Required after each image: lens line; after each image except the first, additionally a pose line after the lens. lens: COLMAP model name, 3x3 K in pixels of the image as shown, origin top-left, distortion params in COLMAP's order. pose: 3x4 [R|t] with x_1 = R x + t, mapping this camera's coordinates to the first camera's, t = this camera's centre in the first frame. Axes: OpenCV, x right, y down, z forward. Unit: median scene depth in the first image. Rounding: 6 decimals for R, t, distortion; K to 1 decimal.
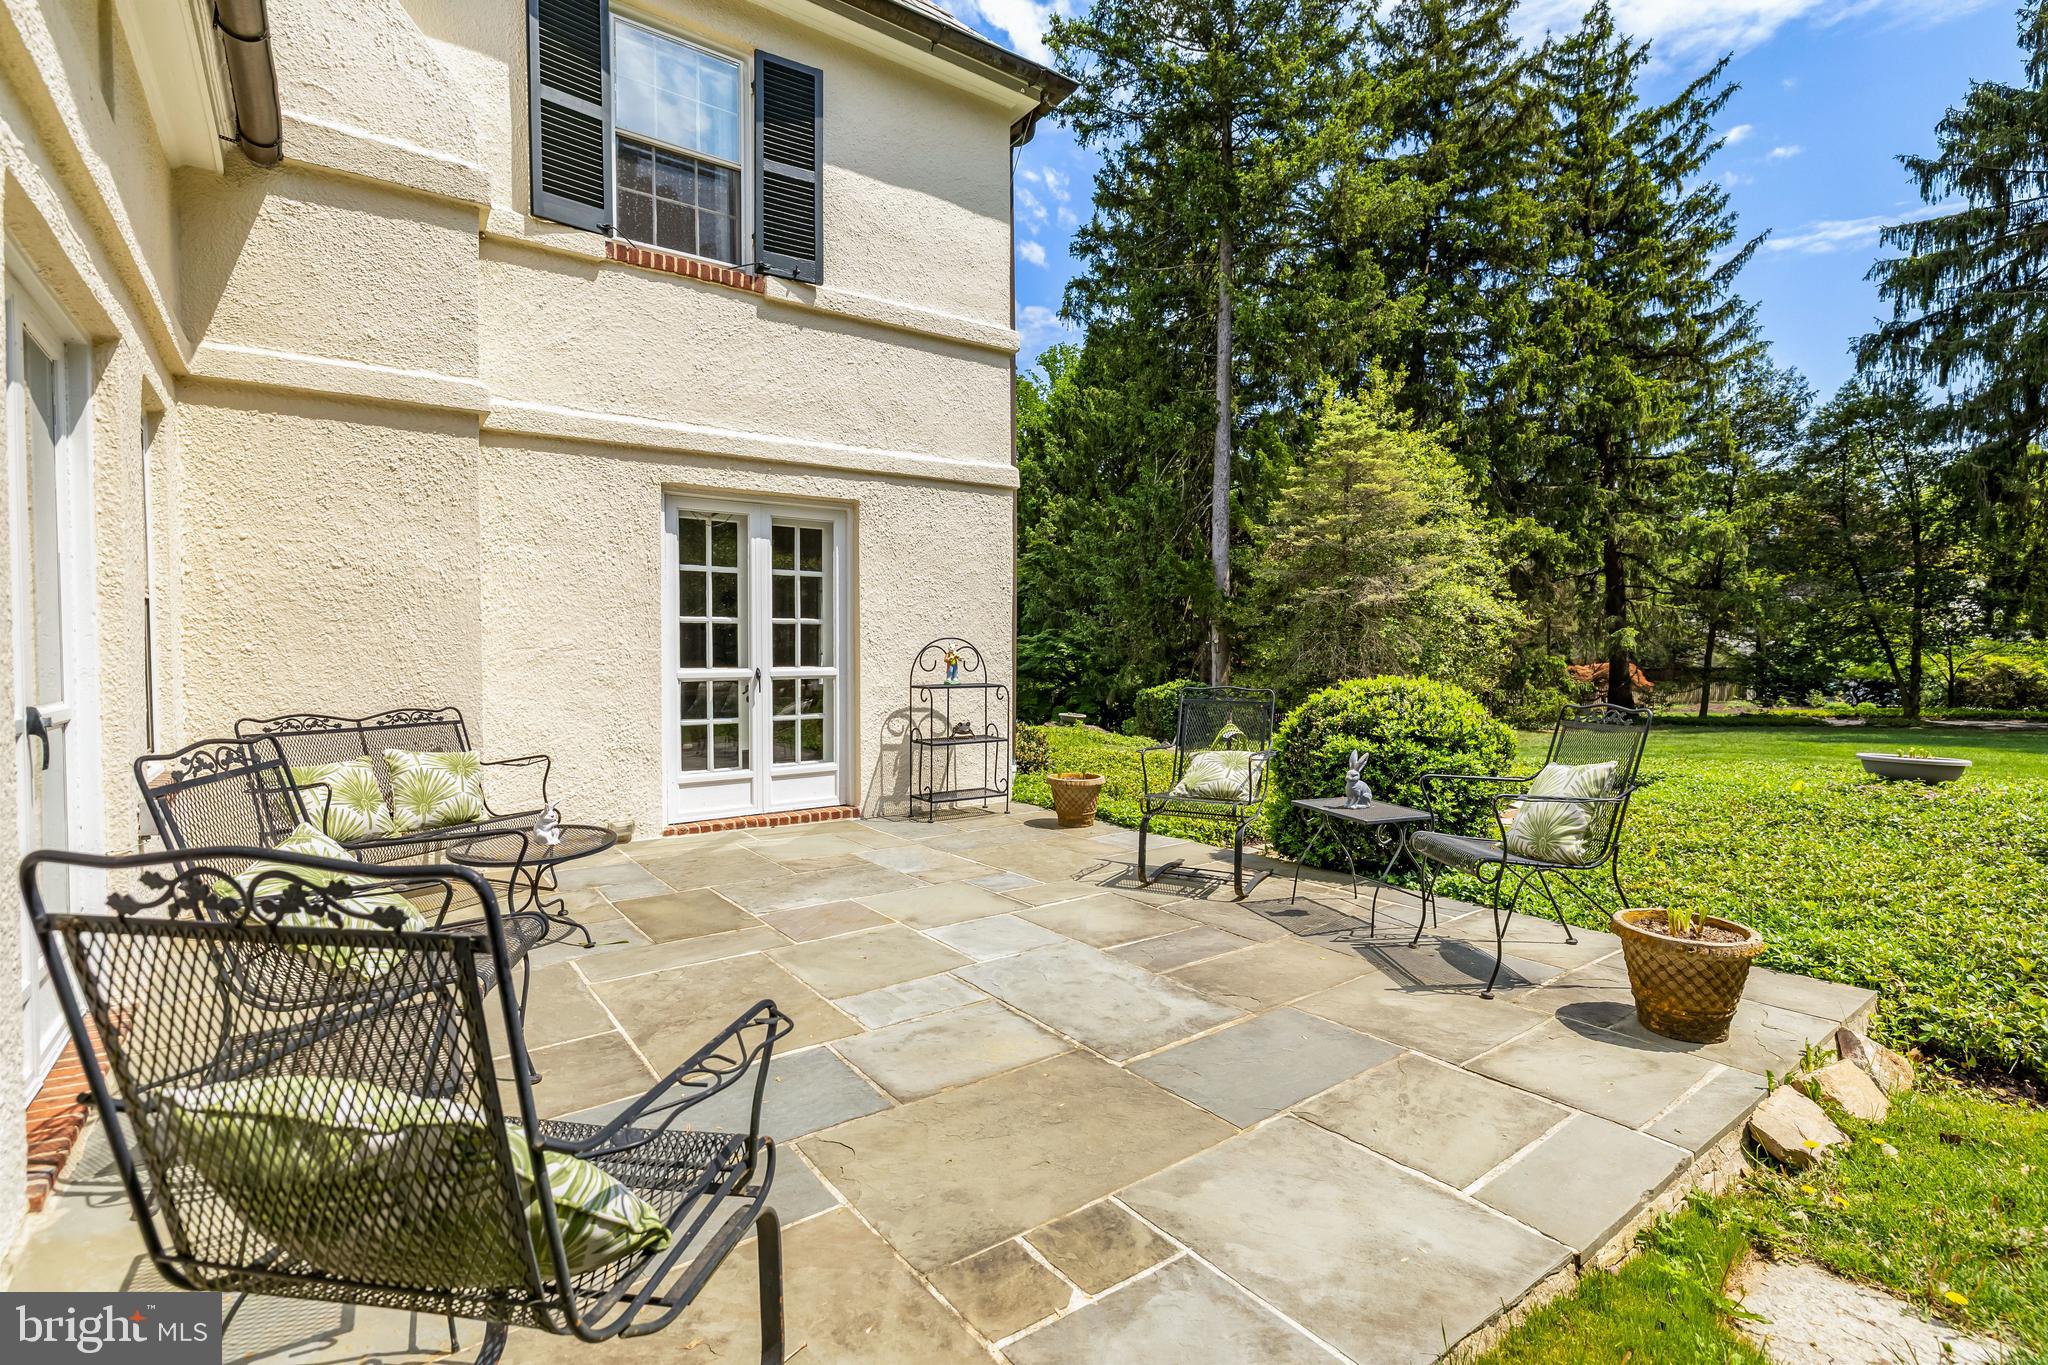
lens RADIAL K [[938.0, 0, 1024.0], [0, 938.0, 682.5], [0, 0, 1]] dist [-0.002183, -0.000075]
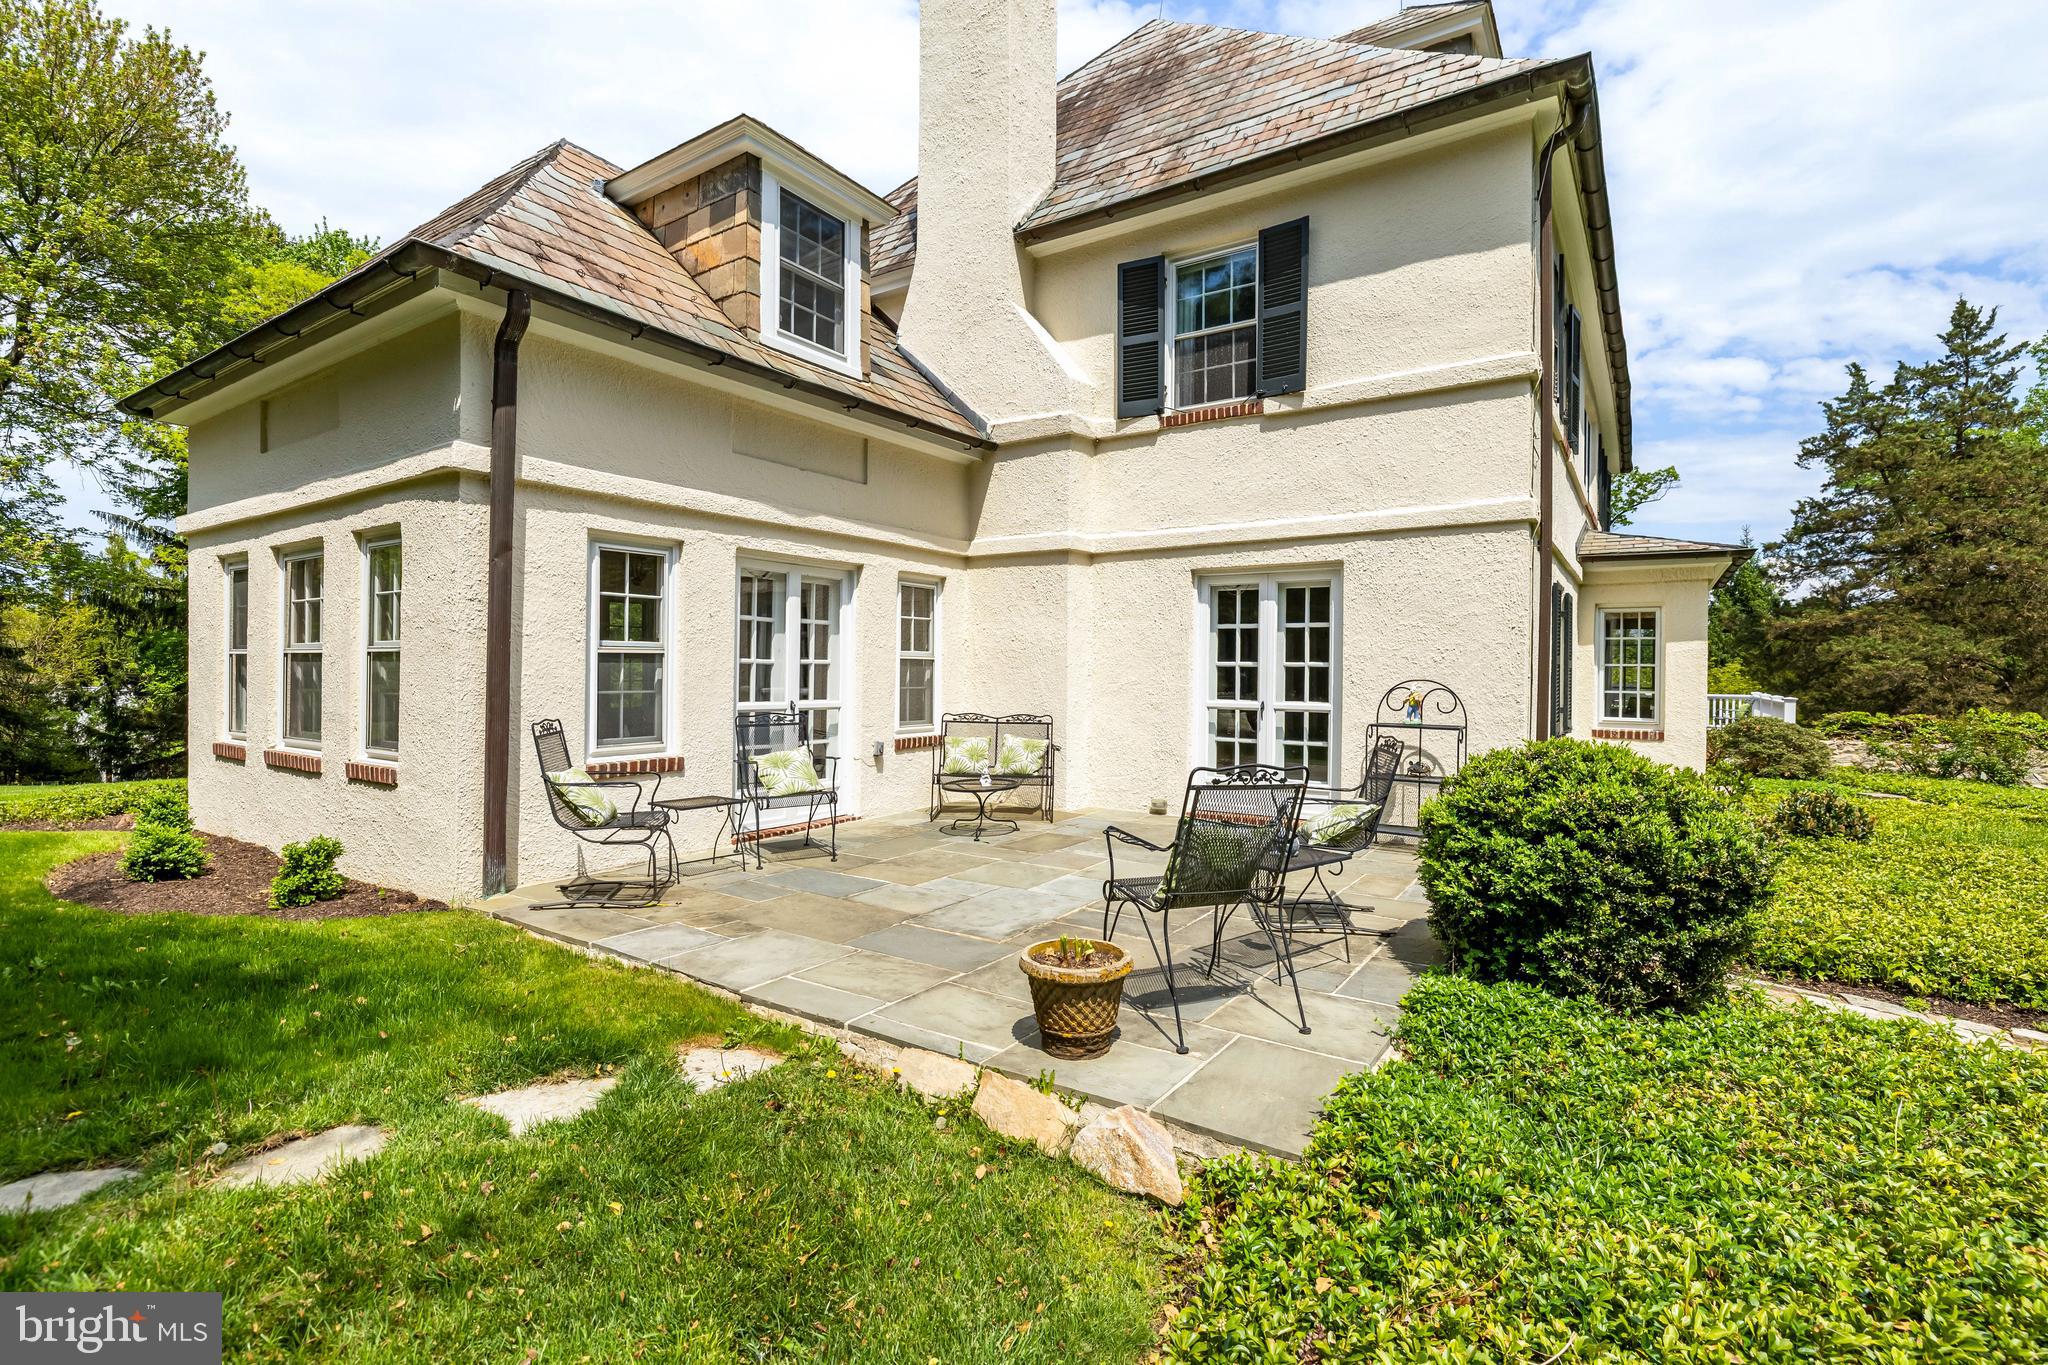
lens RADIAL K [[938.0, 0, 1024.0], [0, 938.0, 682.5], [0, 0, 1]] dist [-0.002183, -0.000075]
pose [[0.335771, 0.016668, -0.941796, 0.839736], [-0.047231, 0.998884, 0.000840, -0.028113], [0.940759, 0.044200, 0.336184, 0.270138]]
